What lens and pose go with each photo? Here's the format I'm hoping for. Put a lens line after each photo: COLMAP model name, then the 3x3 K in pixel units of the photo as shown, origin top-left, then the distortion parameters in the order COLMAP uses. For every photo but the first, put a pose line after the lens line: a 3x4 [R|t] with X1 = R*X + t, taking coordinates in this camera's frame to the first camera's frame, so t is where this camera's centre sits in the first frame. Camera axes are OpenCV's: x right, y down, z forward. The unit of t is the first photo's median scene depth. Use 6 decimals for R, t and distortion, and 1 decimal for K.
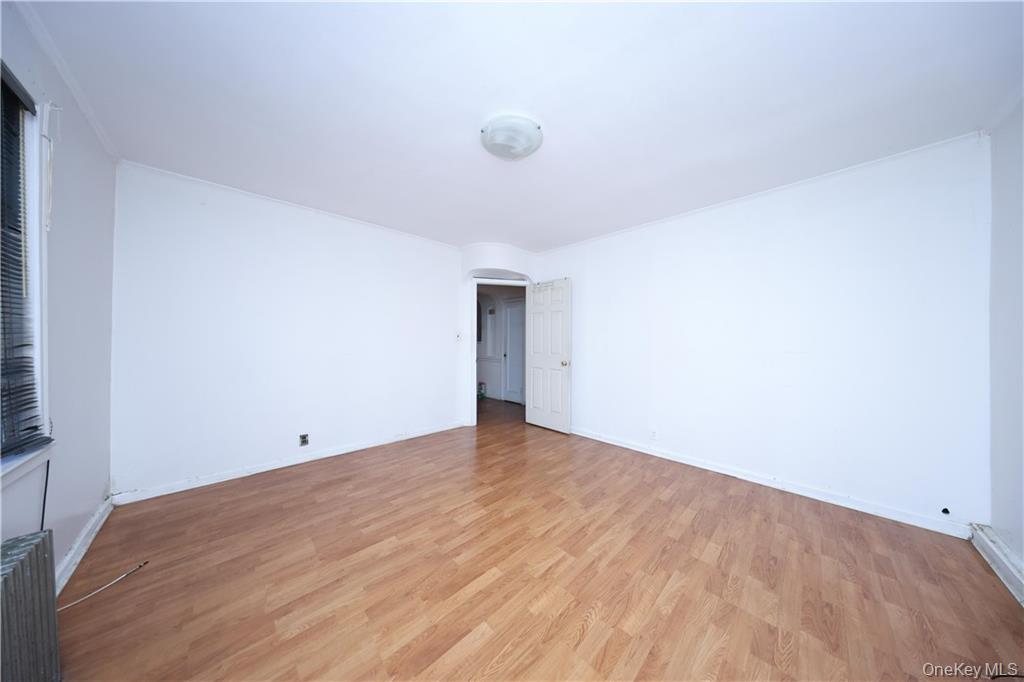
lens RADIAL K [[294.4, 0, 510.4], [0, 294.4, 342.5], [0, 0, 1]] dist [0.000133, -0.000103]
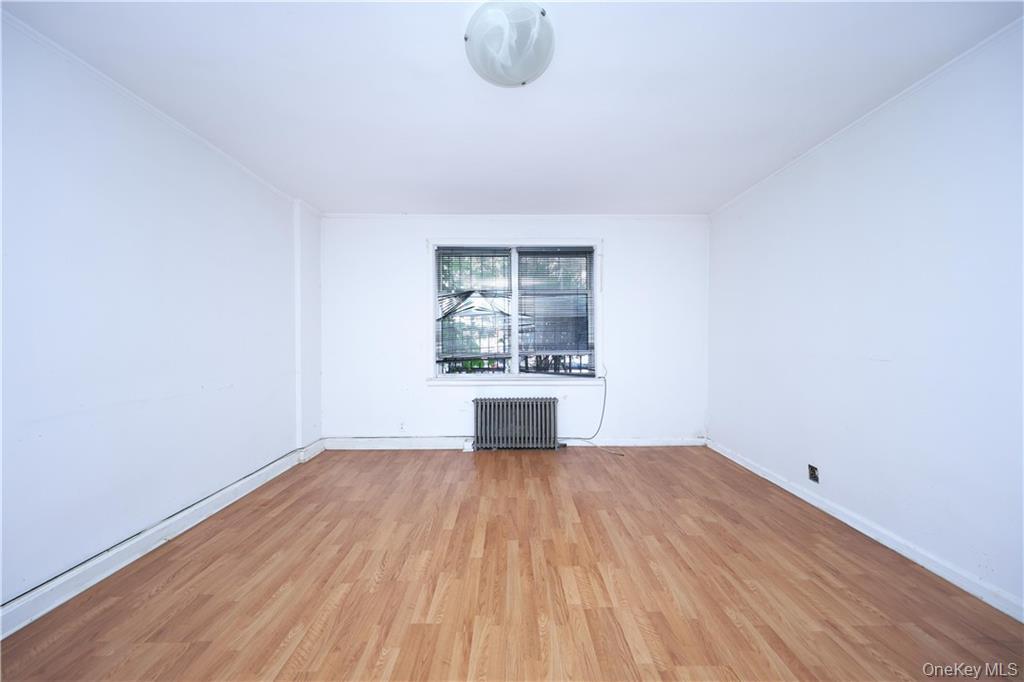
lens RADIAL K [[294.4, 0, 510.6], [0, 294.4, 339.3], [0, 0, 1]] dist [0.000133, -0.000103]
pose [[-0.688199, -0.001088, -0.725521, 0.563042], [-0.005641, 0.999977, 0.003851, 0.006244], [0.725500, 0.006743, -0.688189, 1.613672]]
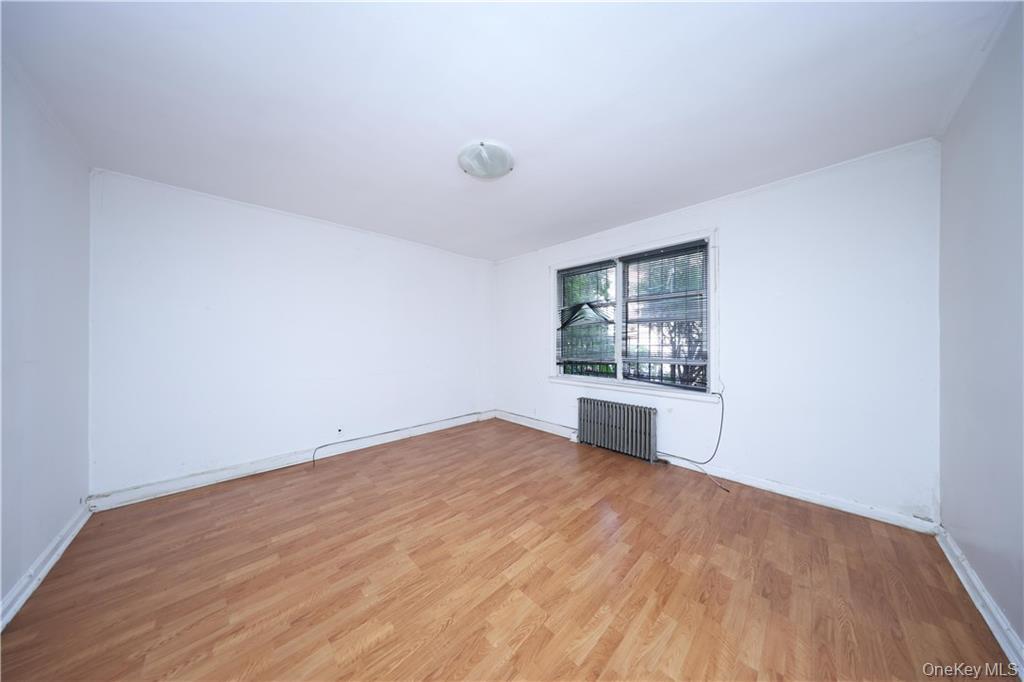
lens RADIAL K [[294.4, 0, 512.7], [0, 294.4, 341.1], [0, 0, 1]] dist [0.000133, -0.000103]
pose [[-0.999888, -0.006050, -0.013686, -0.089323], [-0.006108, 0.999973, 0.004196, -0.025196], [0.013660, 0.004279, -0.999898, 2.286541]]
